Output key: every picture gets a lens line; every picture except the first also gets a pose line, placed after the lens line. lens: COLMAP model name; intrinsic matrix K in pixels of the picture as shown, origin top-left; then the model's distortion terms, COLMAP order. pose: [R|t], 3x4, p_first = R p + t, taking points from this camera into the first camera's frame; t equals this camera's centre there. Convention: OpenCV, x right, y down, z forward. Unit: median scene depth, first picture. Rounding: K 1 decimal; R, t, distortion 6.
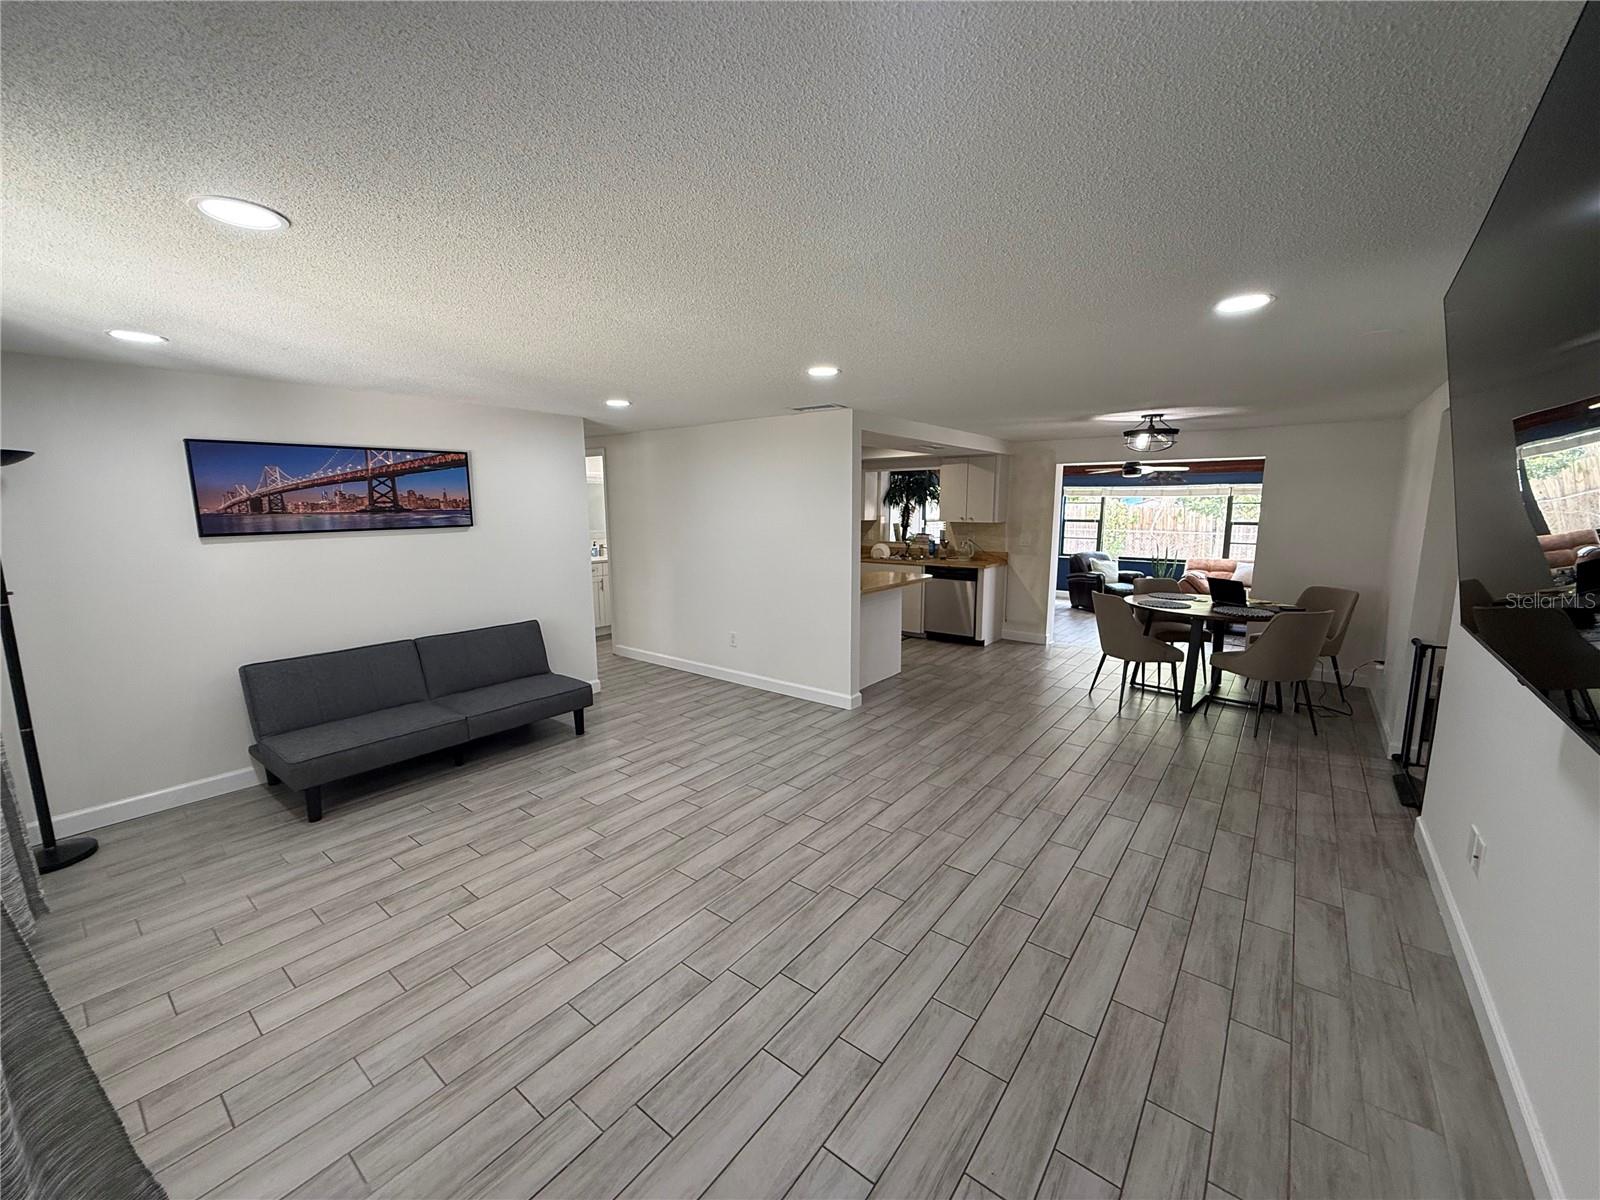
lens RADIAL K [[634.7, 0, 797.5], [0, 634.7, 599.3], [0, 0, 1]] dist [-0.000395, 0.000484]
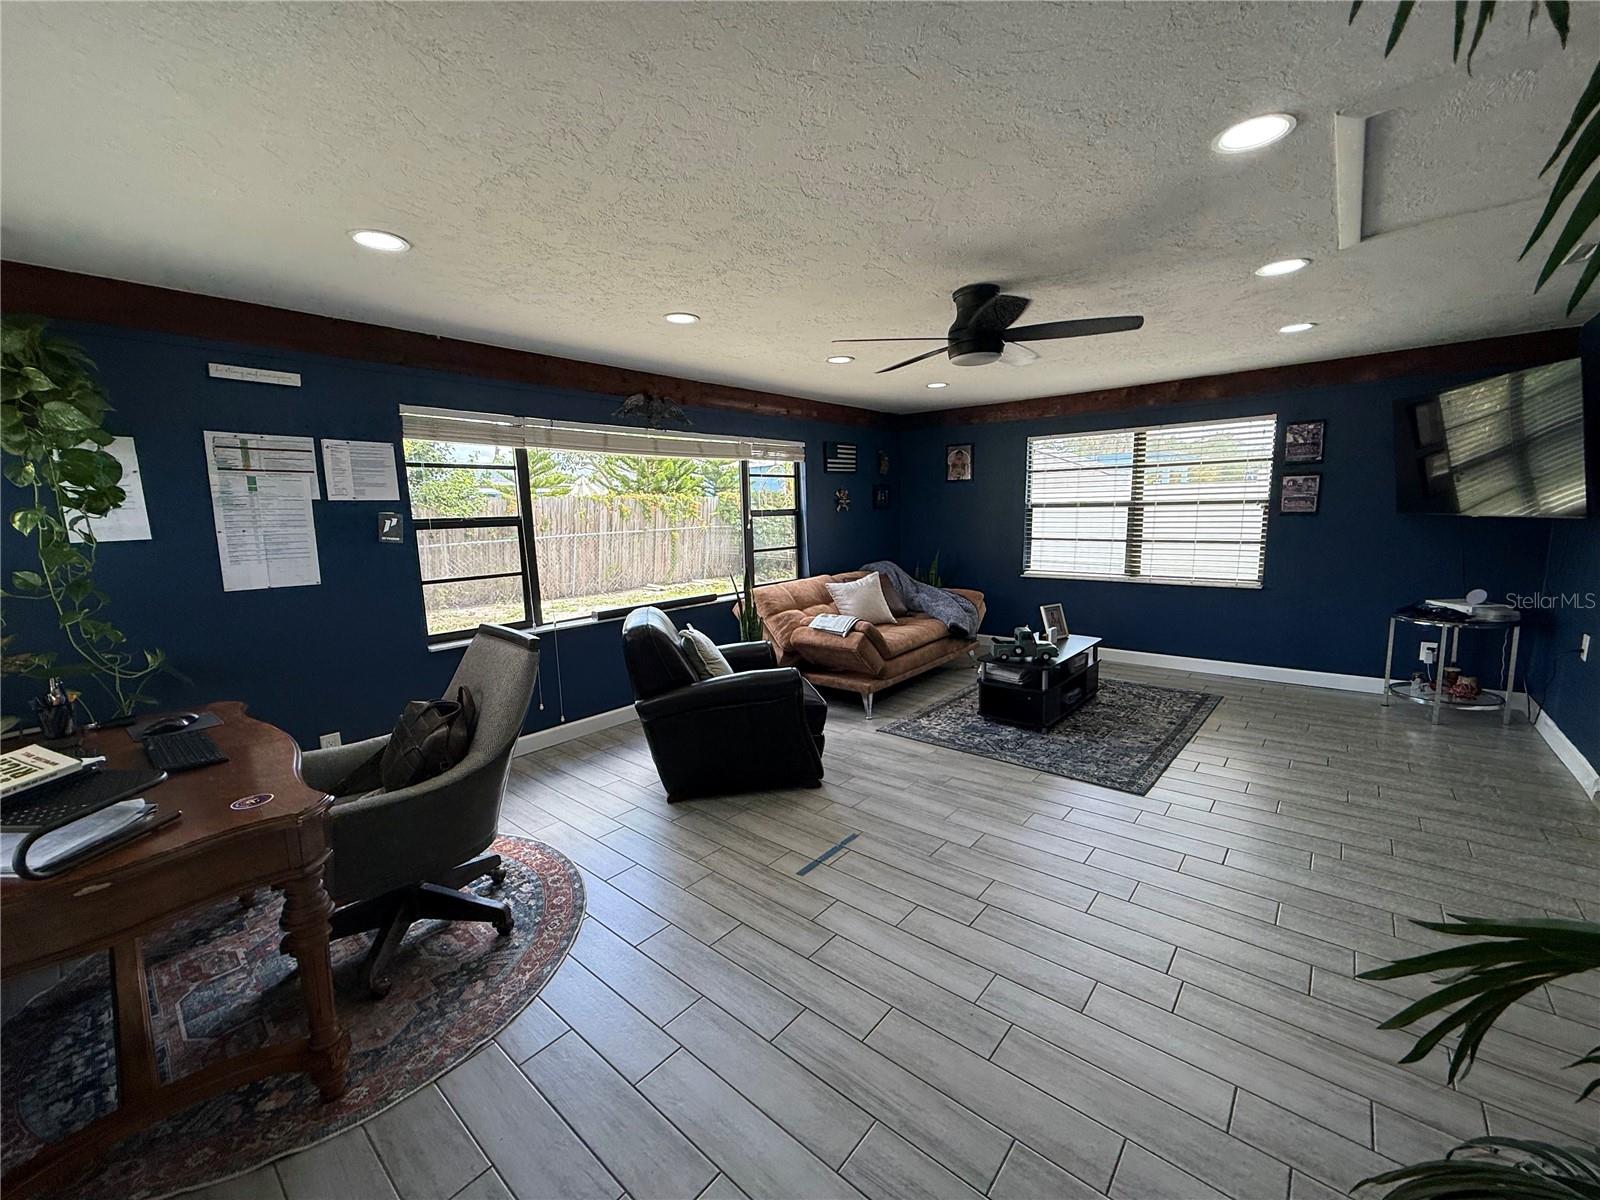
lens RADIAL K [[634.7, 0, 798.8], [0, 634.7, 601.3], [0, 0, 1]] dist [-0.000395, 0.000484]
pose [[0.039273, -0.152214, 0.987567, 0.361159], [0.169108, 0.975085, 0.143565, -0.271269], [-0.984815, 0.161368, 0.064036, 2.165035]]
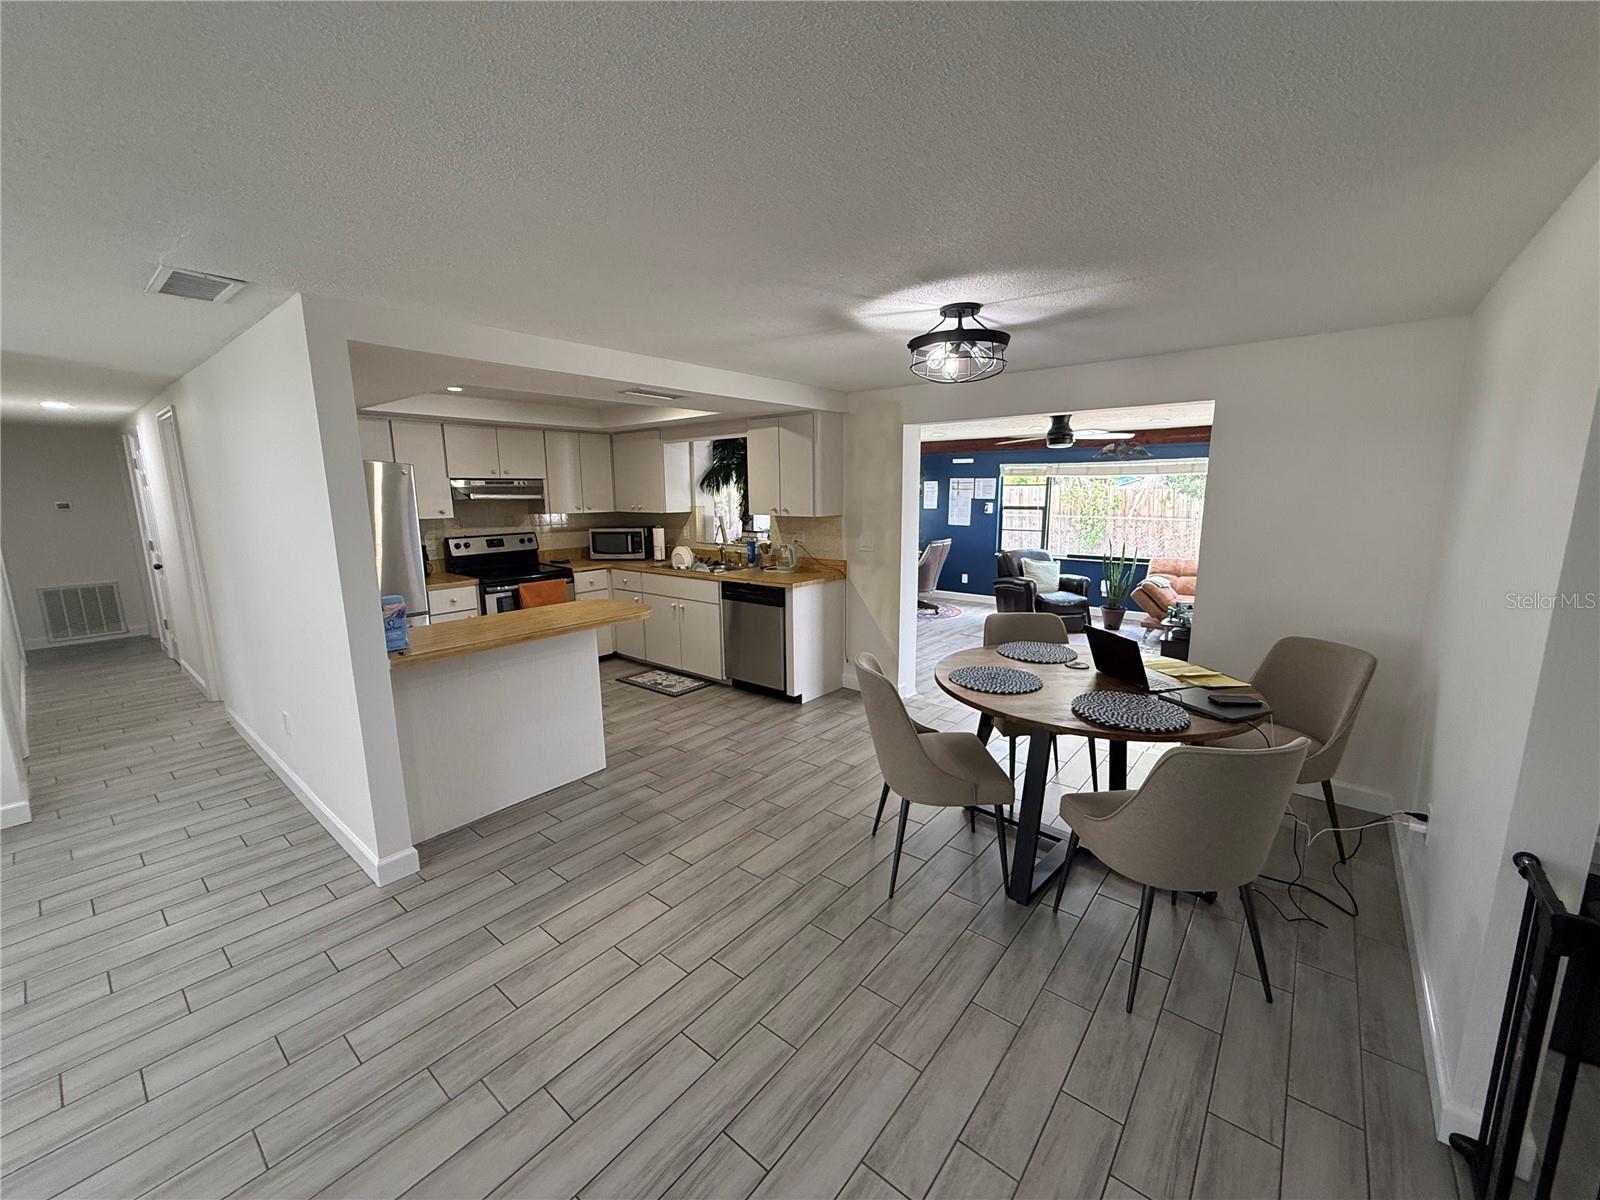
lens RADIAL K [[634.7, 0, 802.3], [0, 634.7, 598.2], [0, 0, 1]] dist [-0.000395, 0.000484]
pose [[0.999764, -0.005246, -0.021082, 0.504570], [0.005697, 0.999755, 0.021408, -0.081575], [0.020965, -0.021523, 0.999549, 0.560183]]
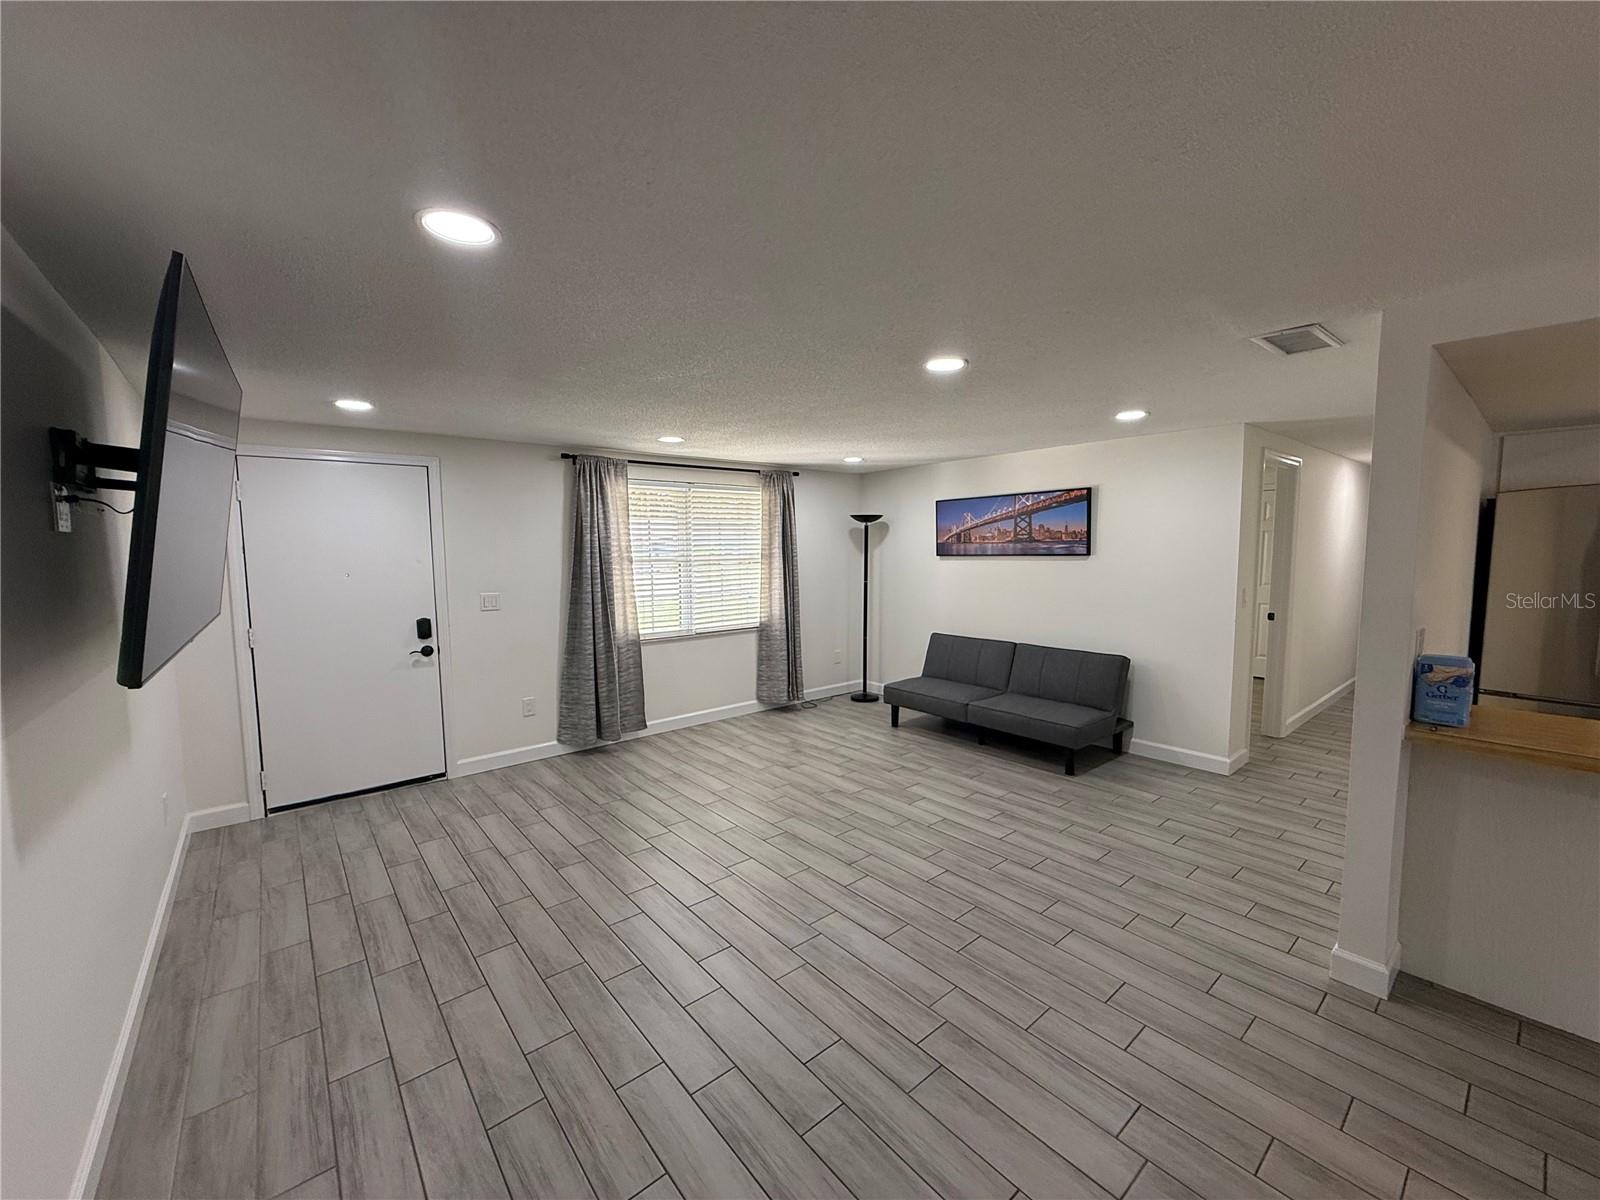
lens RADIAL K [[634.7, 0, 803.3], [0, 634.7, 598.7], [0, 0, 1]] dist [-0.000395, 0.000484]
pose [[-0.202216, 0.086802, -0.975487, 0.661589], [-0.137345, 0.983707, 0.116005, -0.105348], [0.969662, 0.157436, -0.187000, 0.773046]]
